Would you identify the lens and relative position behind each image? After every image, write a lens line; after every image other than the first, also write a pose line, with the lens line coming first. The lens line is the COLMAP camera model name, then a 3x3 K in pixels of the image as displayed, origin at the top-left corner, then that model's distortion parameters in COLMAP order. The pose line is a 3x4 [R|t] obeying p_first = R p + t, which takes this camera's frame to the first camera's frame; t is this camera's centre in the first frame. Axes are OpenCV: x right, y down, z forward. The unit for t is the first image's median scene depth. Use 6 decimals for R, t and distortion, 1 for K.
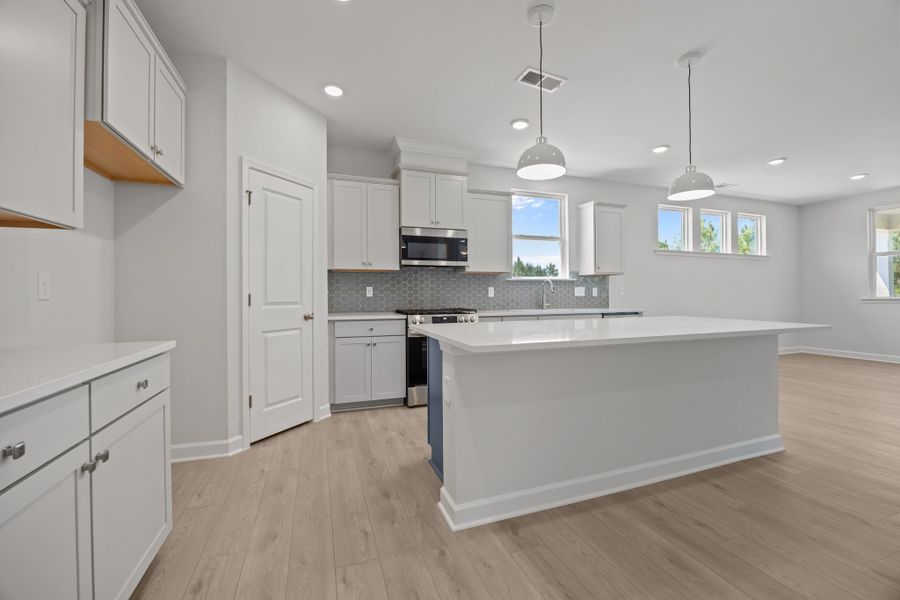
lens RADIAL K [[372.8, 0, 451.1], [0, 372.8, 295.1], [0, 0, 1]] dist [-0.011895, -0.000276]
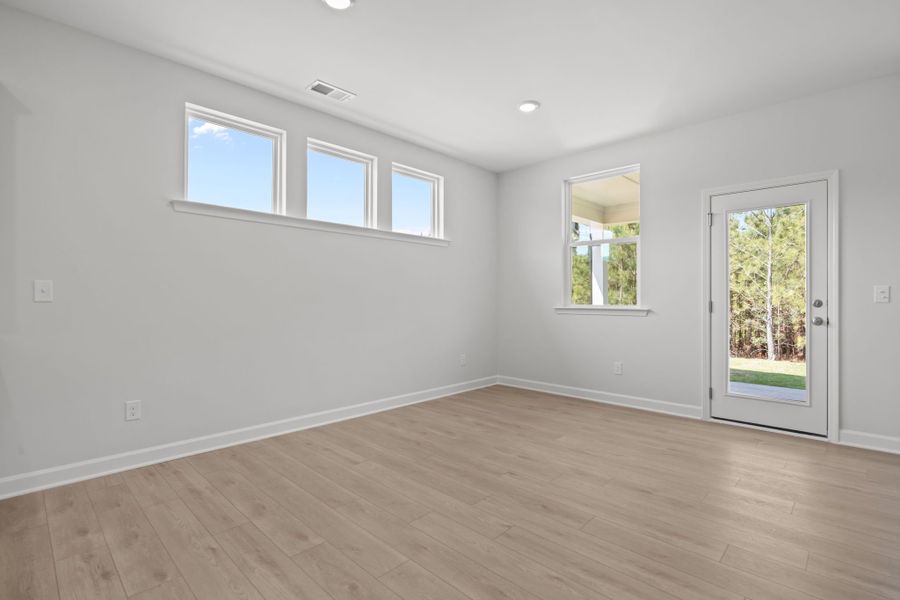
lens RADIAL K [[425.1, 0, 451.2], [0, 425.1, 299.3], [0, 0, 1]] dist [-0.008491, -0.000715]
pose [[0.896952, 0.005886, 0.442090, 0.891851], [-0.005538, 0.999983, -0.002080, -0.003972], [-0.442094, -0.000583, 0.896968, 0.555289]]
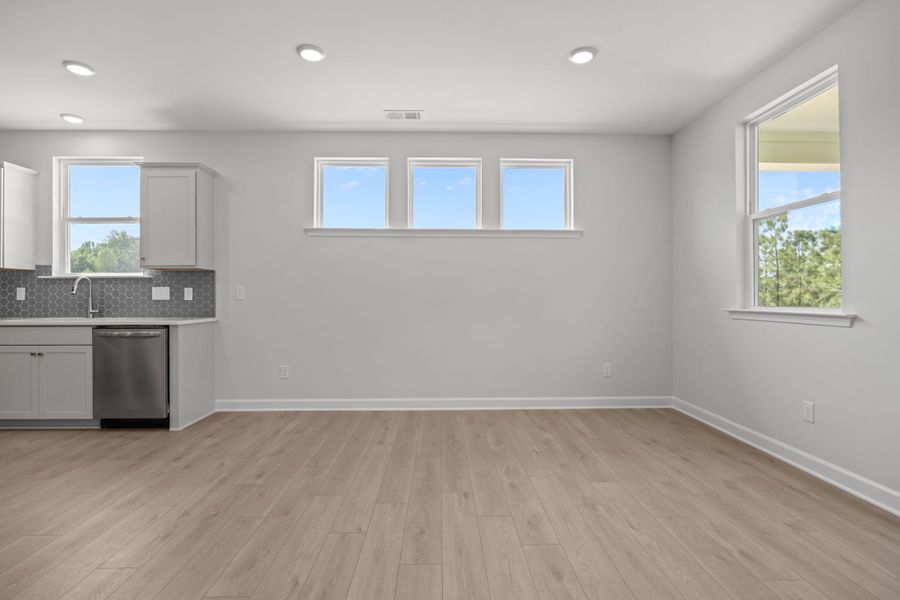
lens RADIAL K [[425.1, 0, 446.7], [0, 425.1, 295.4], [0, 0, 1]] dist [-0.008491, -0.000715]
pose [[0.948434, 0.003263, -0.316957, 1.443305], [-0.004929, 0.999978, -0.004453, -0.006532], [0.316935, 0.005786, 0.948430, 0.541231]]
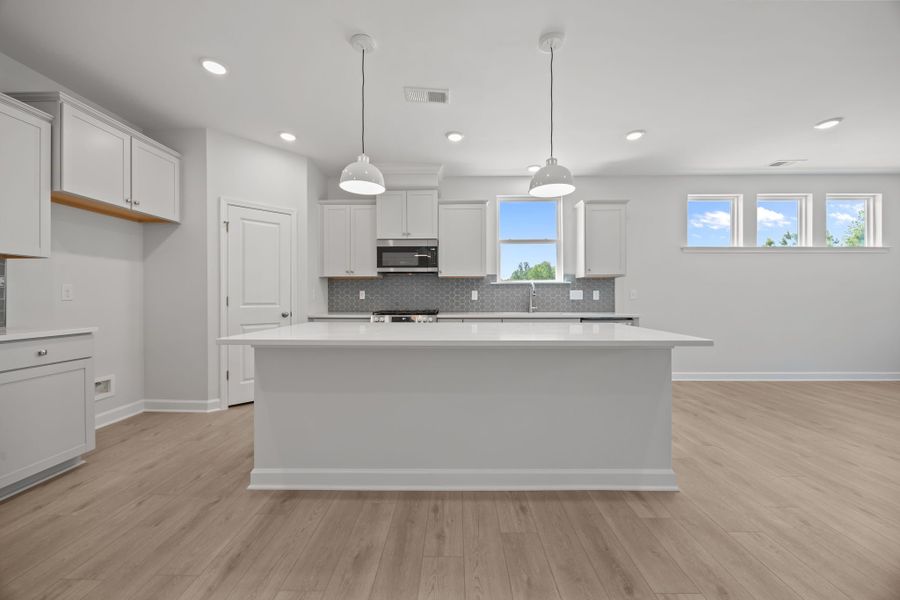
lens RADIAL K [[341.2, 0, 451.4], [0, 341.2, 298.8], [0, 0, 1]] dist [-0.004586, 0.000475]
pose [[0.935272, 0.005281, -0.353891, 0.462836], [-0.003852, 0.999981, 0.004741, -0.003293], [0.353909, -0.003071, 0.935275, 0.079982]]
